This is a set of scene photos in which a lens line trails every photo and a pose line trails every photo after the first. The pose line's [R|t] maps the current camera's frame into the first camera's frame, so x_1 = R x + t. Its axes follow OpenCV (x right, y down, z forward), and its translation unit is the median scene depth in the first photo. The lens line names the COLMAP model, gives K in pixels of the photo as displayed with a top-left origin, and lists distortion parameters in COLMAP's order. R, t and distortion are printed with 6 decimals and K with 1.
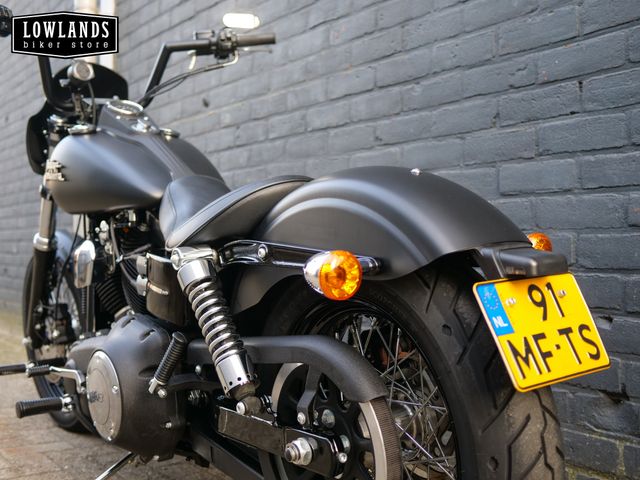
lens RADIAL K [[736.5, 0, 320.0], [0, 736.5, 240.0], [0, 0, 1]] dist [-0.014377, 0.026744]
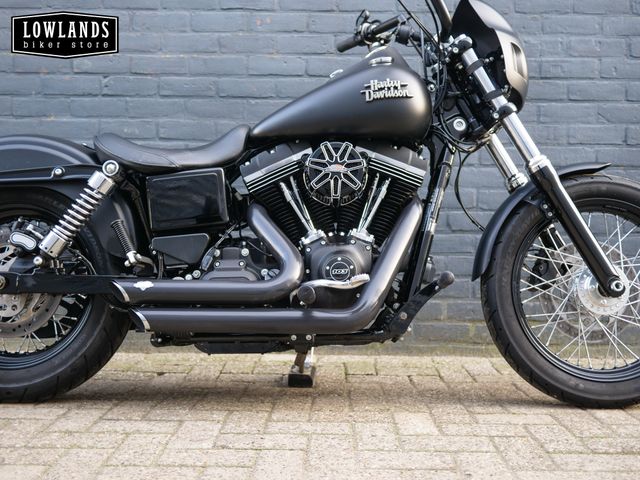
lens RADIAL K [[736.5, 0, 320.0], [0, 736.5, 240.0], [0, 0, 1]] dist [-0.014377, 0.026744]
pose [[0.611135, -0.002654, 0.791522, -1.100340], [-0.020463, 0.999607, 0.019151, 0.073926], [-0.791262, -0.027901, 0.610840, 0.187403]]
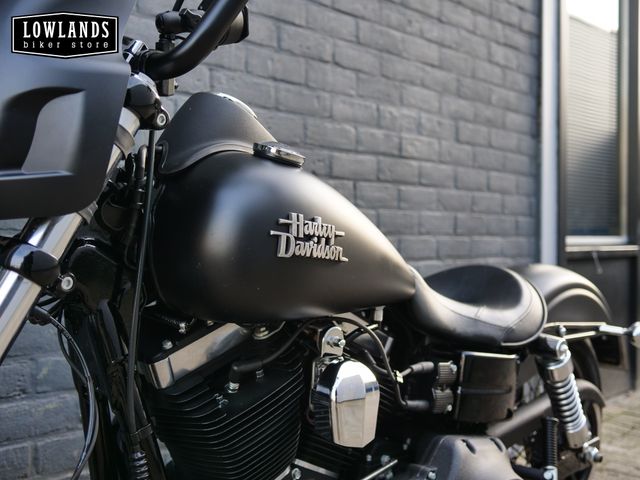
lens RADIAL K [[736.5, 0, 320.0], [0, 736.5, 240.0], [0, 0, 1]] dist [-0.014377, 0.026744]
pose [[-0.168128, -0.011993, 0.985692, -0.883718], [-0.021104, 0.999741, 0.008564, -0.101419], [-0.985539, -0.019362, -0.168337, 1.120774]]
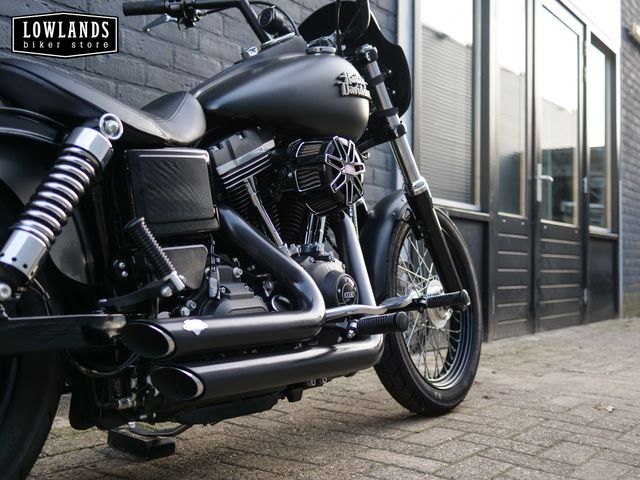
lens RADIAL K [[736.5, 0, 320.0], [0, 736.5, 240.0], [0, 0, 1]] dist [-0.014377, 0.026744]
pose [[-0.285028, 0.030673, 0.958028, -1.075852], [-0.031061, 0.998667, -0.041216, 0.109863], [-0.958016, -0.041505, -0.283695, 1.065135]]
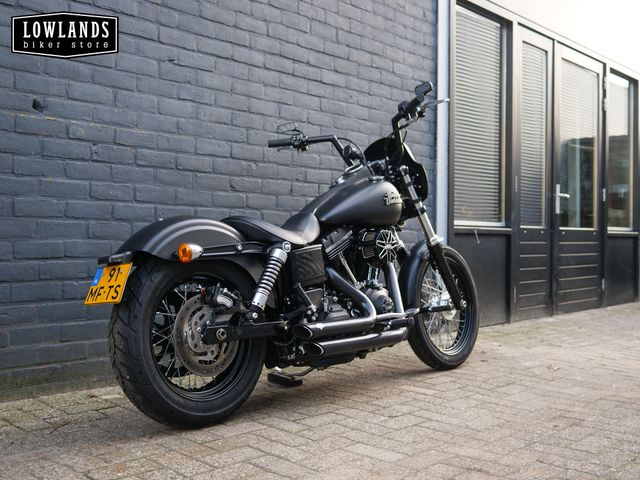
lens RADIAL K [[736.5, 0, 320.0], [0, 736.5, 240.0], [0, 0, 1]] dist [-0.014377, 0.026744]
pose [[-0.180991, -0.007276, 0.983458, -1.945483], [-0.027092, 0.999630, 0.002409, -0.021644], [-0.983112, -0.026208, -0.181121, 1.267751]]
